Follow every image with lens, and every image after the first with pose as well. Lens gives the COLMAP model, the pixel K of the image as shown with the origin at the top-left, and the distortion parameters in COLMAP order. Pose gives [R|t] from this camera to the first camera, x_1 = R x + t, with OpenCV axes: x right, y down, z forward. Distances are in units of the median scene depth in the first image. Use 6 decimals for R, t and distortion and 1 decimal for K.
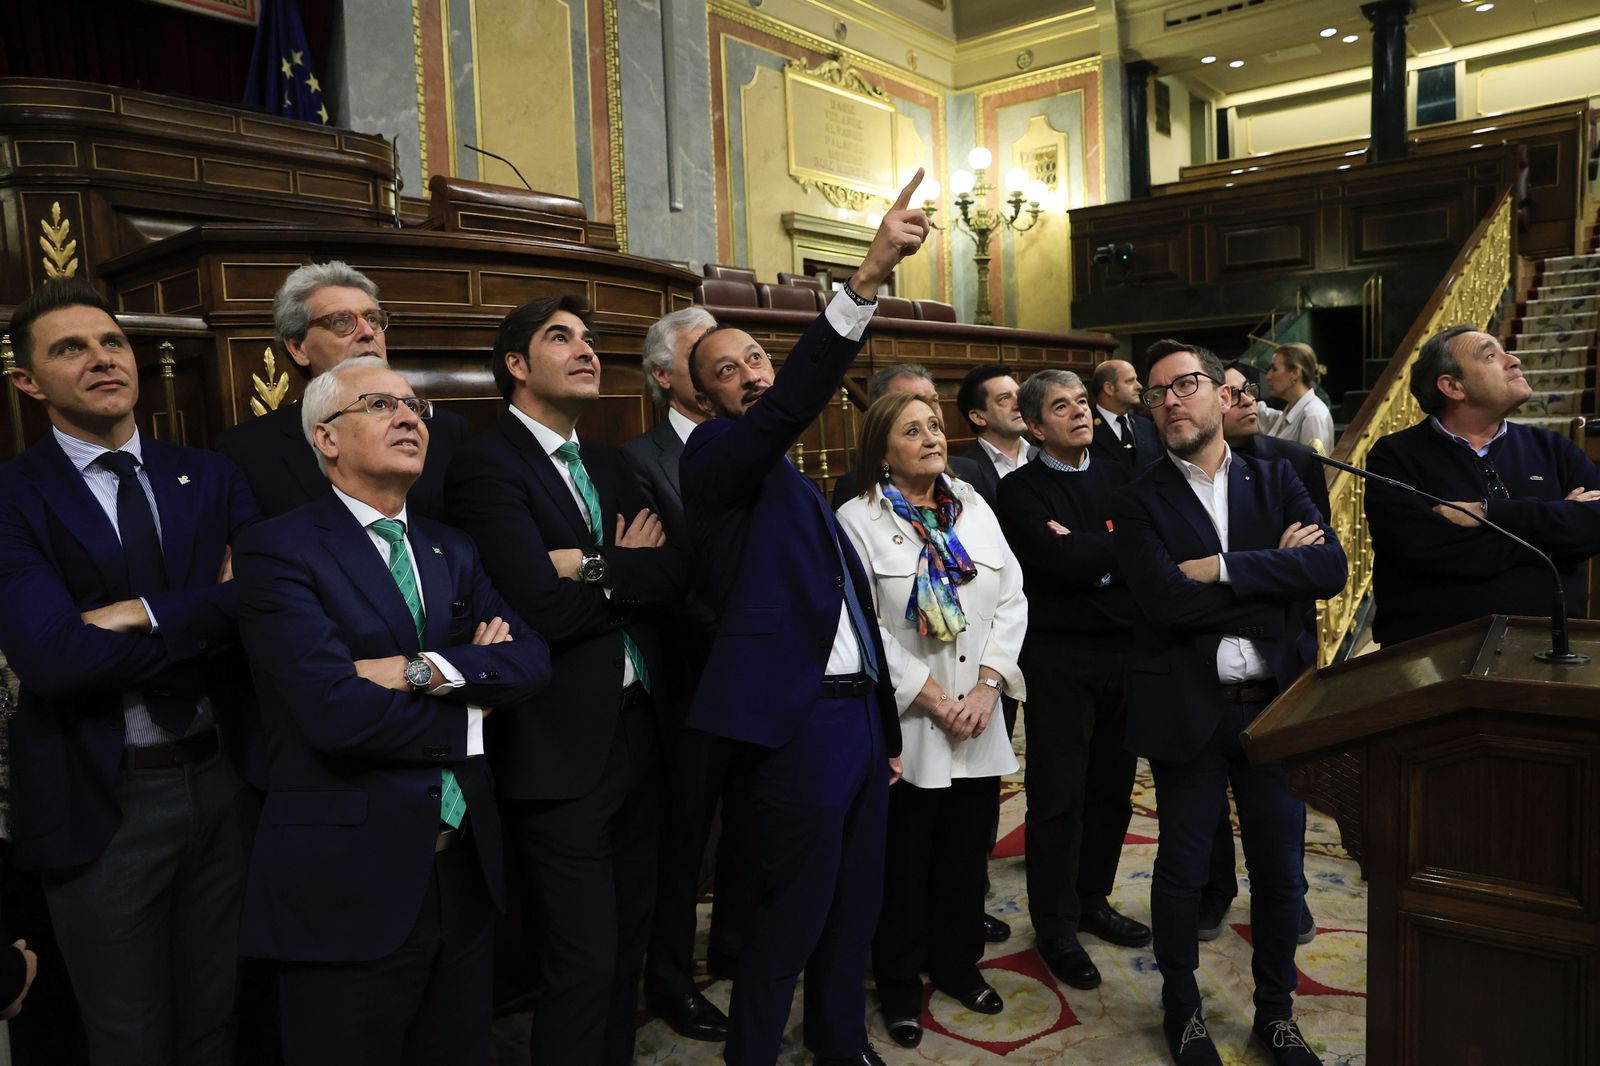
lens RADIAL K [[1152.2, 0, 877.1], [0, 1152.2, 523.1], [0, 0, 1]] dist [-0.097948, 0.058145]
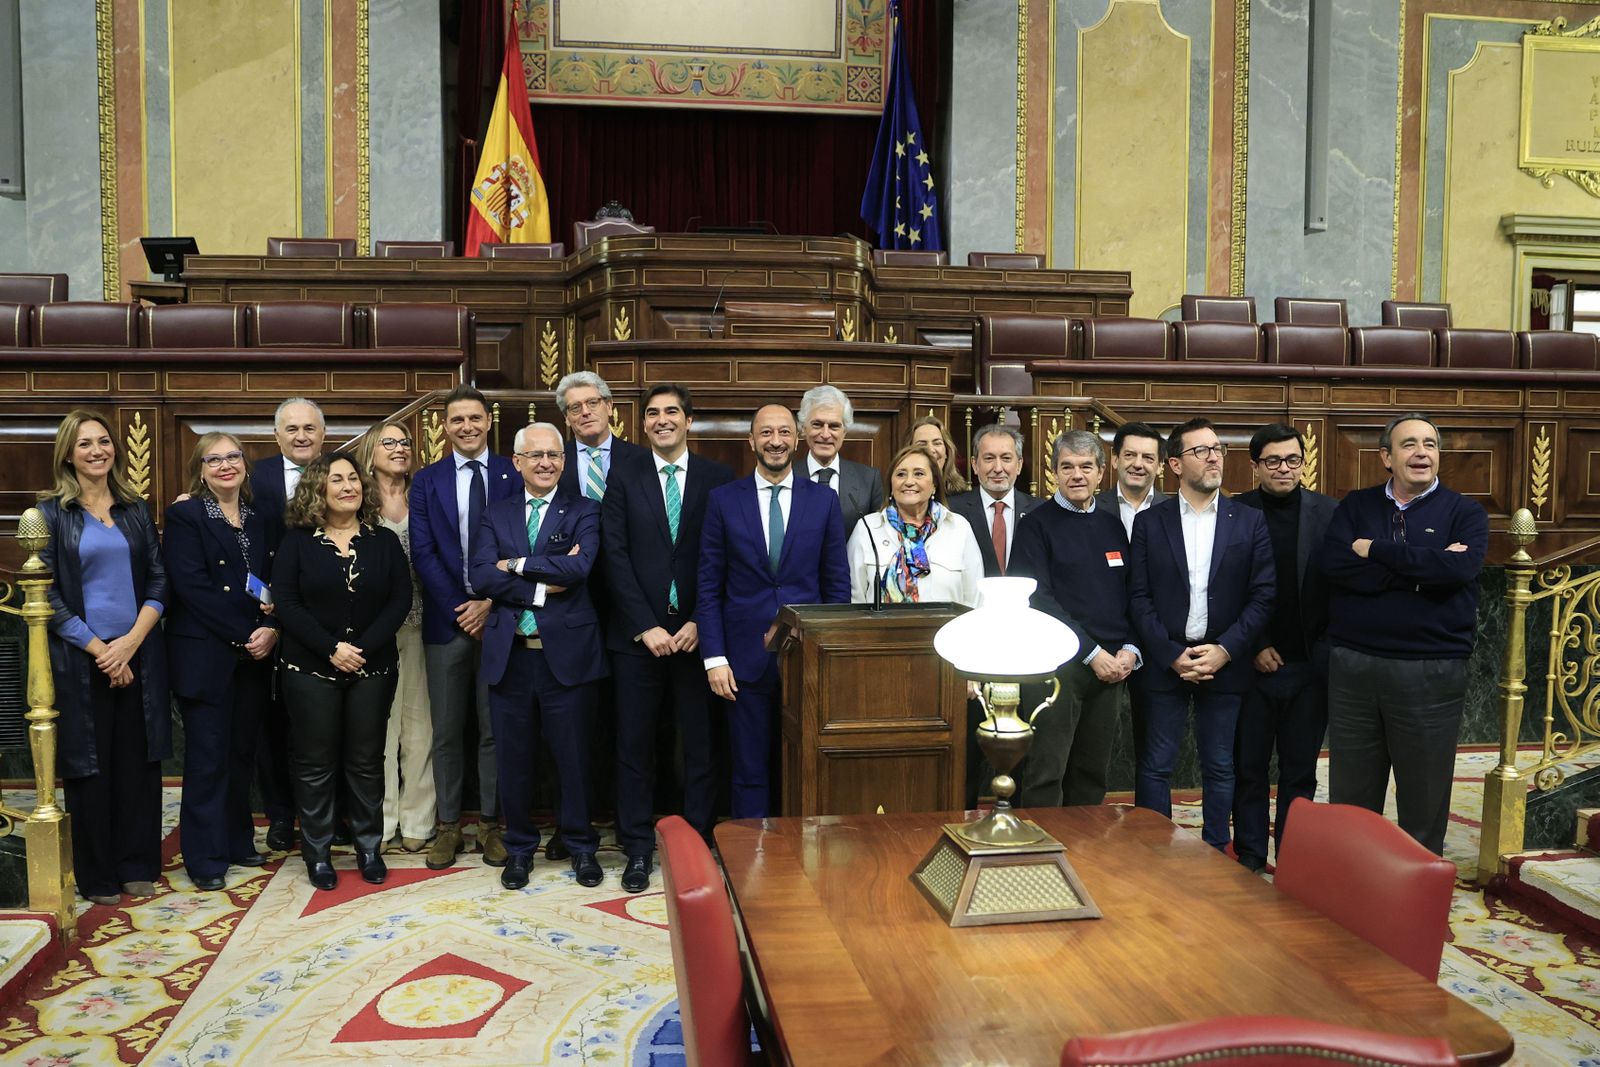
lens RADIAL K [[1535.5, 0, 778.6], [0, 1535.5, 598.7], [0, 0, 1]] dist [-0.064277, 0.000000]
pose [[0.683262, 0.112435, -0.721465, 0.485246], [-0.099873, 0.993178, 0.060196, -0.008066], [0.723311, 0.030925, 0.689830, -0.171034]]
